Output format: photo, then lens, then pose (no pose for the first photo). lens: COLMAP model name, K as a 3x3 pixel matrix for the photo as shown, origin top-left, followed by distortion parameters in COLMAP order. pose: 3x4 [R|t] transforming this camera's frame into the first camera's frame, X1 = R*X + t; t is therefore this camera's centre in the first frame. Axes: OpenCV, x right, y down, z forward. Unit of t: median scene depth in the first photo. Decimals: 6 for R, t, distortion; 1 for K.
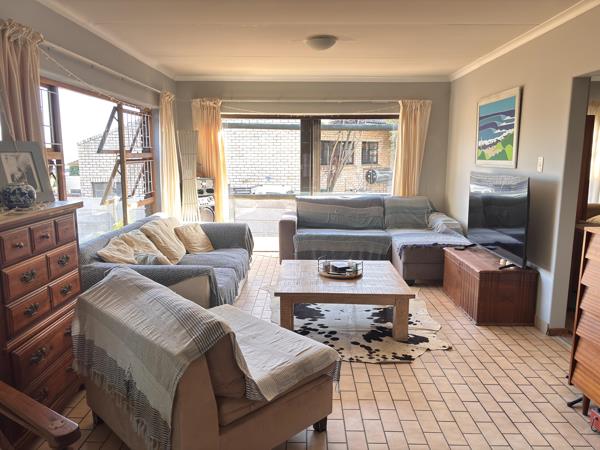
lens RADIAL K [[453.9, 0, 299.3], [0, 453.9, 228.1], [0, 0, 1]] dist [0.045415, -0.048898]
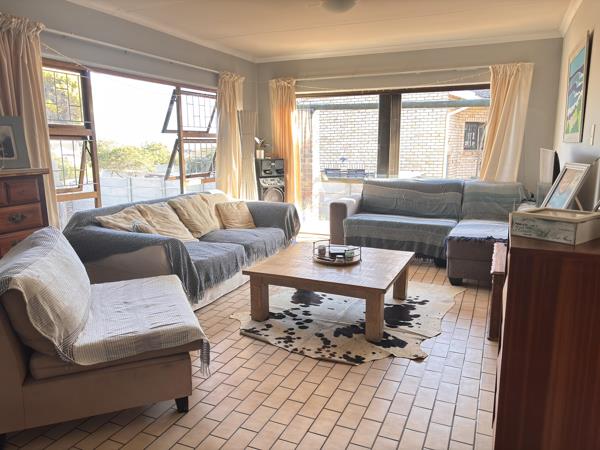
lens RADIAL K [[453.9, 0, 301.6], [0, 453.9, 230.5], [0, 0, 1]] dist [0.045415, -0.048898]
pose [[0.918871, 0.067345, -0.388769, 0.315118], [-0.056028, 0.997612, 0.040386, 0.007473], [0.390560, -0.015328, 0.920450, 0.114295]]
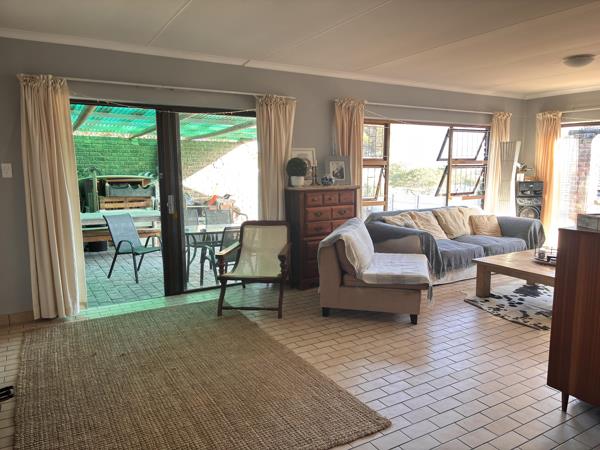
lens RADIAL K [[453.9, 0, 300.6], [0, 453.9, 232.5], [0, 0, 1]] dist [0.045415, -0.048898]
pose [[0.515693, 0.120722, -0.848226, 0.616722], [-0.130223, 0.989565, 0.061666, 0.031525], [0.846819, 0.078658, 0.526033, -0.132330]]
